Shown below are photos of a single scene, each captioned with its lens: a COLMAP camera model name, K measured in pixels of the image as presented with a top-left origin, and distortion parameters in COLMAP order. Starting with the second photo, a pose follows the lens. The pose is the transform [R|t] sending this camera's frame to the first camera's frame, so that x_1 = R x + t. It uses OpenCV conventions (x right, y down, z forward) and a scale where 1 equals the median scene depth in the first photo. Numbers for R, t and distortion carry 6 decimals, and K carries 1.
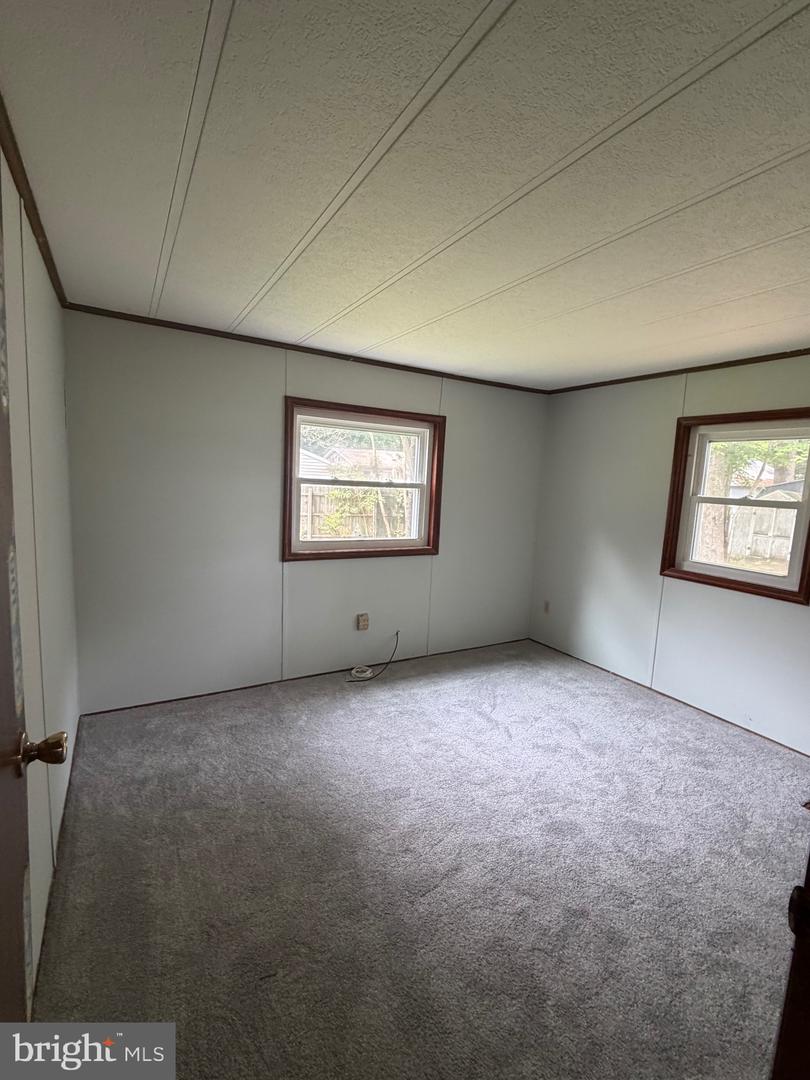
lens RADIAL K [[478.3, 0, 405.0], [0, 478.3, 540.0], [0, 0, 1]] dist [0.004289, 0.000696]
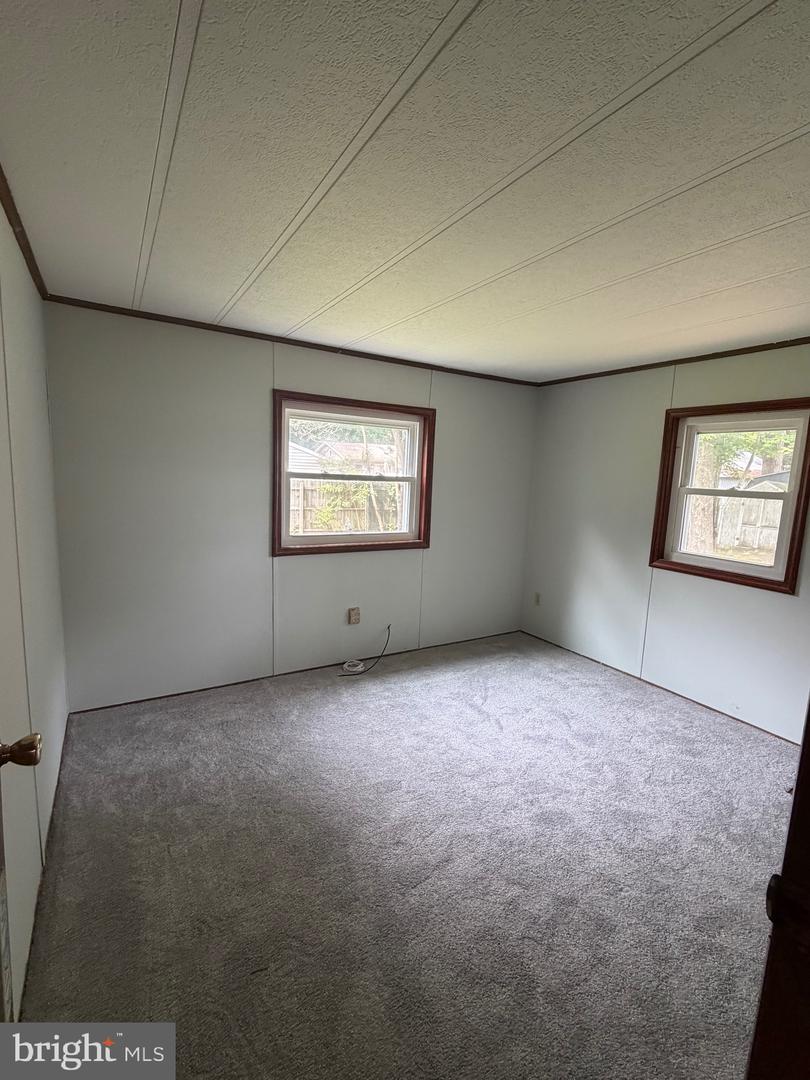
lens RADIAL K [[478.3, 0, 405.0], [0, 478.3, 540.0], [0, 0, 1]] dist [0.004289, 0.000696]
pose [[0.999843, -0.008936, 0.015328, 0.006678], [0.008730, 0.999871, 0.013467, -0.000379], [-0.015446, -0.013331, 0.999792, 0.002994]]
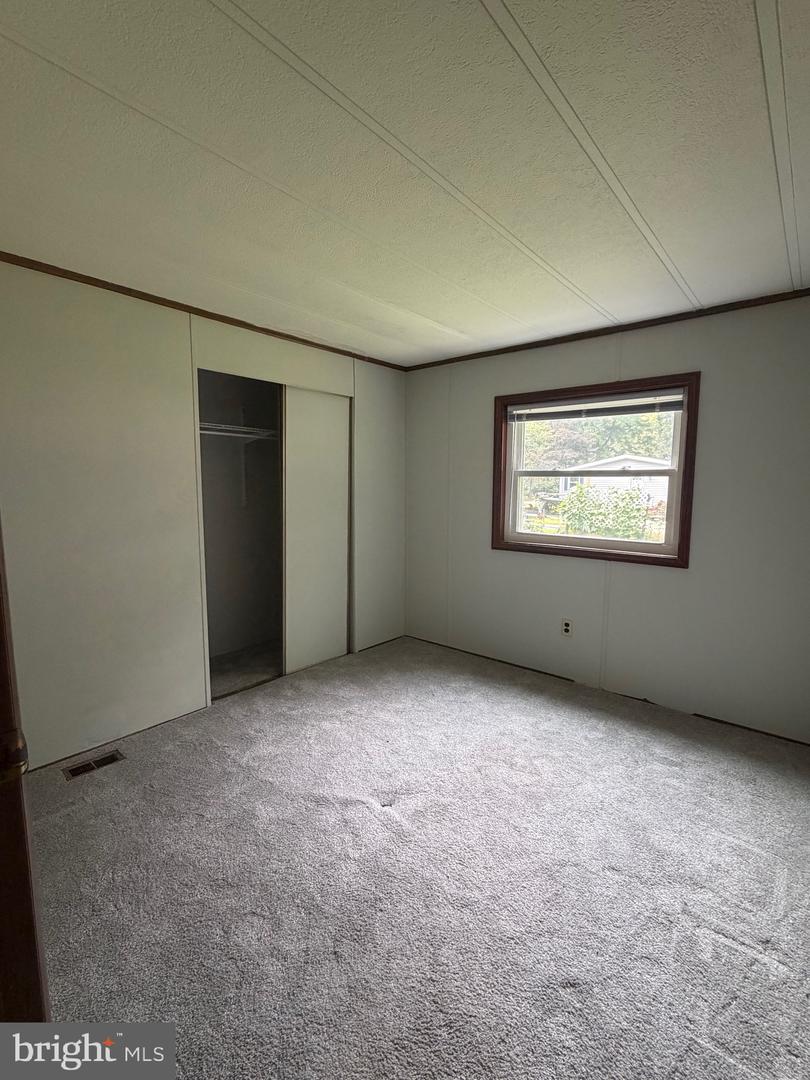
lens RADIAL K [[478.3, 0, 405.0], [0, 478.3, 540.0], [0, 0, 1]] dist [0.004289, 0.000696]
pose [[0.325914, 0.079406, -0.942059, 1.093376], [-0.089834, 0.994559, 0.052752, -0.021348], [0.941122, 0.067436, 0.331274, 0.681868]]
